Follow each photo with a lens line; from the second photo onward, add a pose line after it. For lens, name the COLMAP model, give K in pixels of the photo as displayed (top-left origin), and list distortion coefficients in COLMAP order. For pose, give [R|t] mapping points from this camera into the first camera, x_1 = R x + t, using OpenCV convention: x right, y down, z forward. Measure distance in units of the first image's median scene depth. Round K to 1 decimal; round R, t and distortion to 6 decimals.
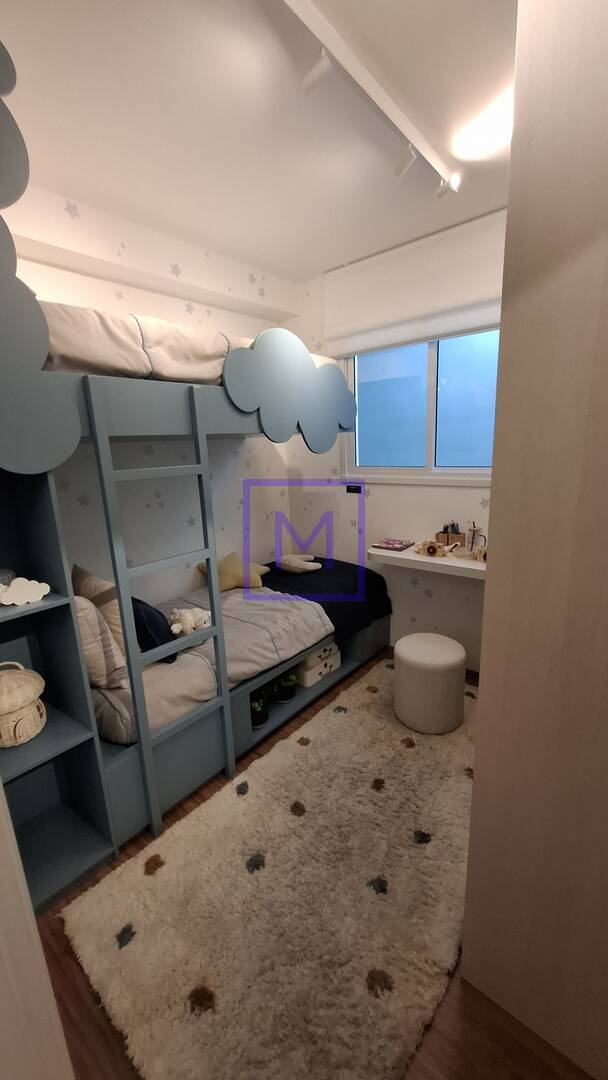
lens RADIAL K [[428.9, 0, 303.9], [0, 428.9, 544.5], [0, 0, 1]] dist [-0.010581, 0.004433]
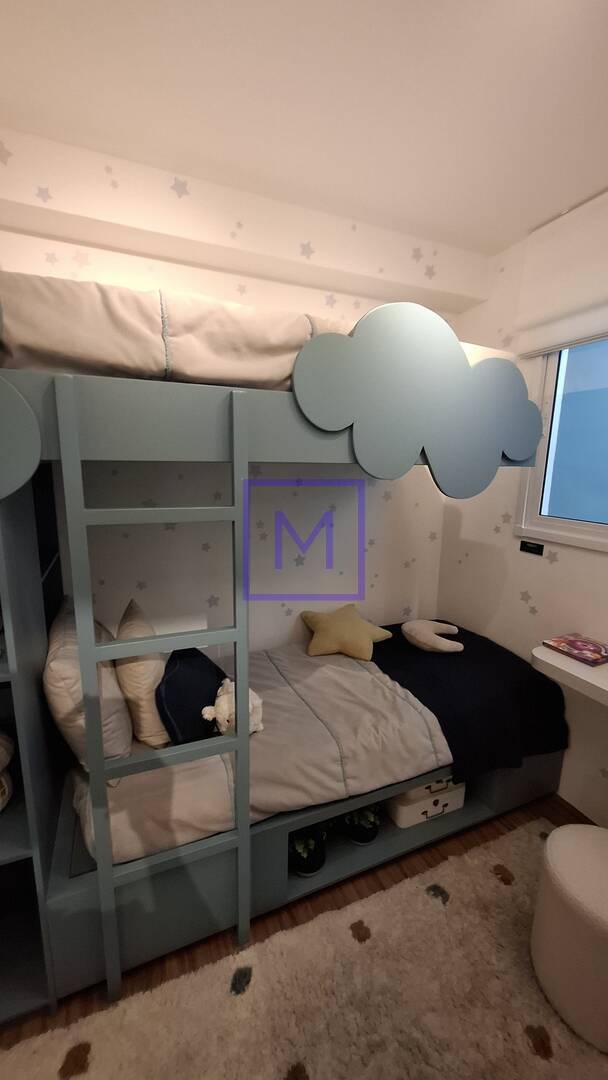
lens RADIAL K [[428.9, 0, 303.9], [0, 428.9, 544.5], [0, 0, 1]] dist [-0.010581, 0.004433]
pose [[0.891788, 0.142334, -0.429482, 0.114825], [-0.156312, 0.987704, 0.002764, -0.108099], [0.424594, 0.064669, 0.903071, 0.326383]]
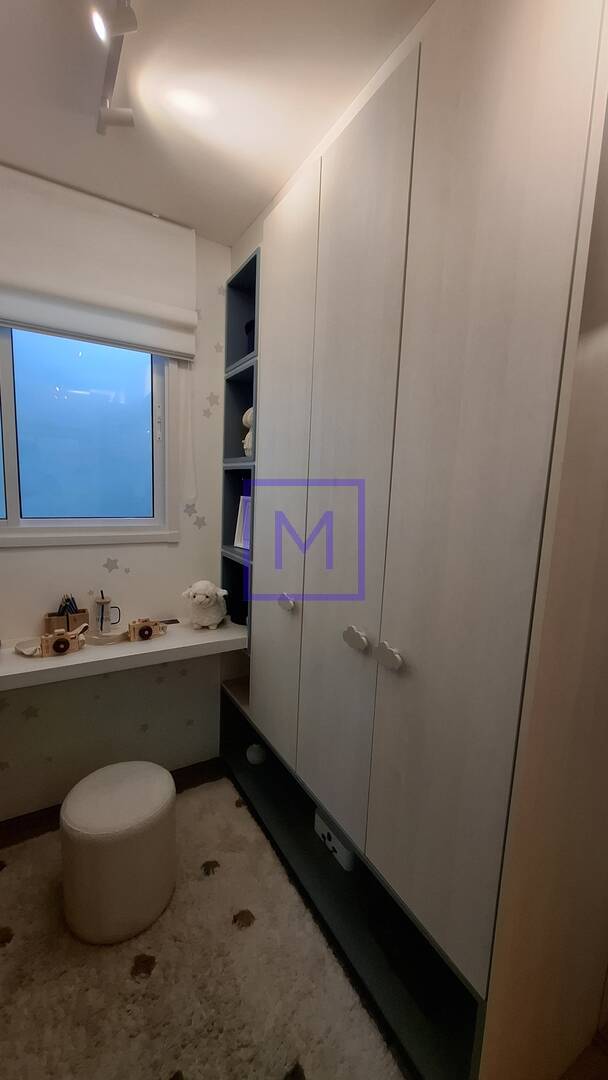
lens RADIAL K [[428.9, 0, 303.9], [0, 428.9, 544.5], [0, 0, 1]] dist [-0.010581, 0.004433]
pose [[0.331257, -0.069896, 0.940948, -0.201578], [0.164489, 0.986259, 0.015354, -0.098046], [-0.929092, 0.149690, 0.338202, 0.464510]]
